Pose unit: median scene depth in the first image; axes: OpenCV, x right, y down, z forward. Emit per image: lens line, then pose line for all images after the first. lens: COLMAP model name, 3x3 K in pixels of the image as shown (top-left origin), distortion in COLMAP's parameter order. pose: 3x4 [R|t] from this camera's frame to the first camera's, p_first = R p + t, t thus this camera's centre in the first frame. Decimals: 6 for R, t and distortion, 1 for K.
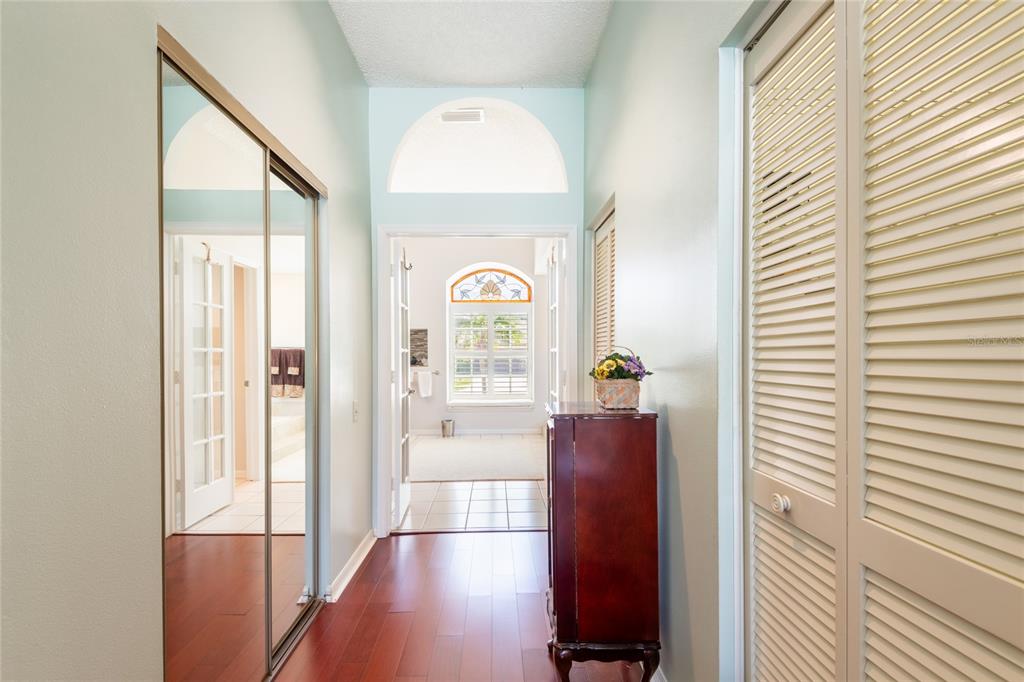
lens RADIAL K [[465.9, 0, 506.8], [0, 465.9, 351.3], [0, 0, 1]] dist [0.001099, -0.004069]
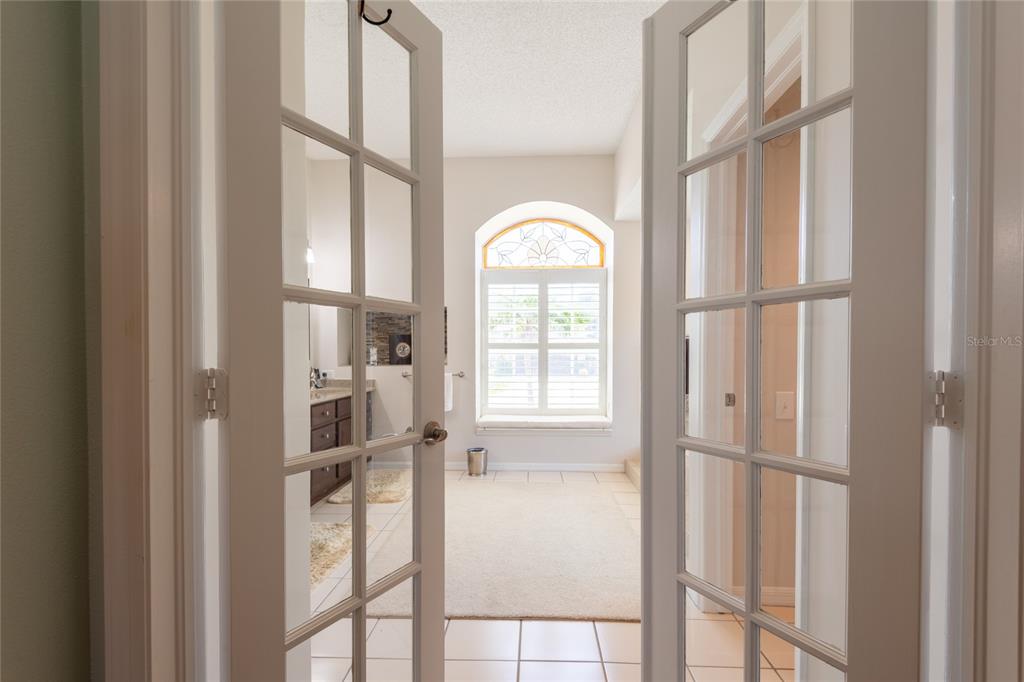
lens RADIAL K [[465.9, 0, 509.0], [0, 465.9, 361.6], [0, 0, 1]] dist [0.001099, -0.004069]
pose [[0.996895, 0.005557, -0.078542, -0.030225], [-0.004055, 0.999806, 0.019266, 0.014170], [0.078634, -0.018888, 0.996725, 0.335703]]
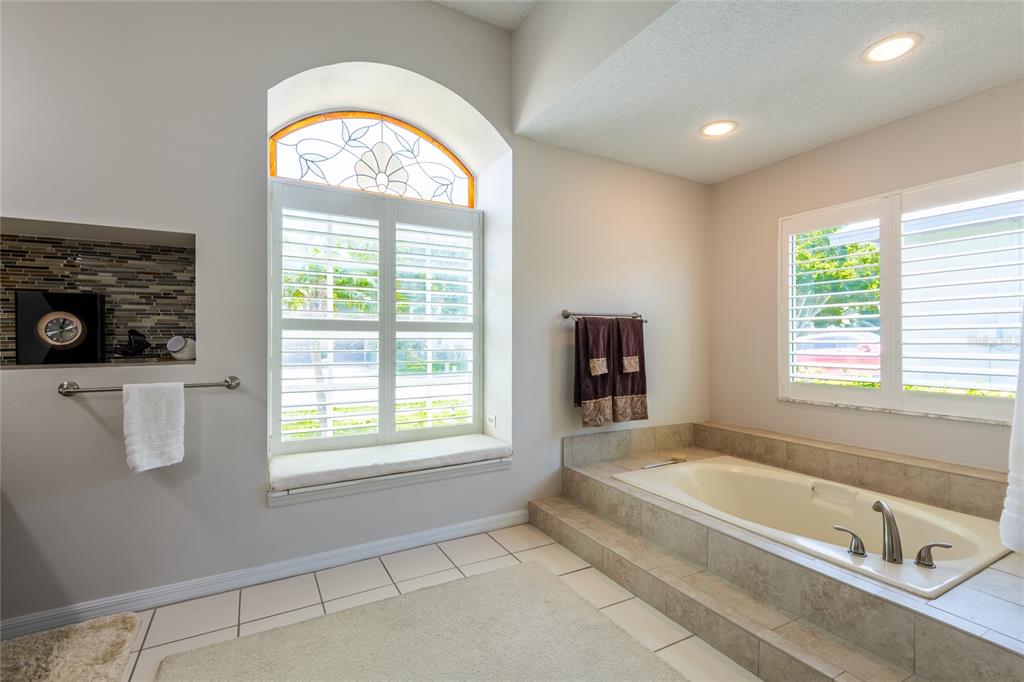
lens RADIAL K [[465.9, 0, 520.8], [0, 465.9, 337.9], [0, 0, 1]] dist [0.001099, -0.004069]
pose [[0.876845, 0.009046, 0.480688, -0.122382], [-0.008215, 0.999959, -0.003833, 0.014894], [-0.480703, -0.000588, 0.876883, 0.601136]]
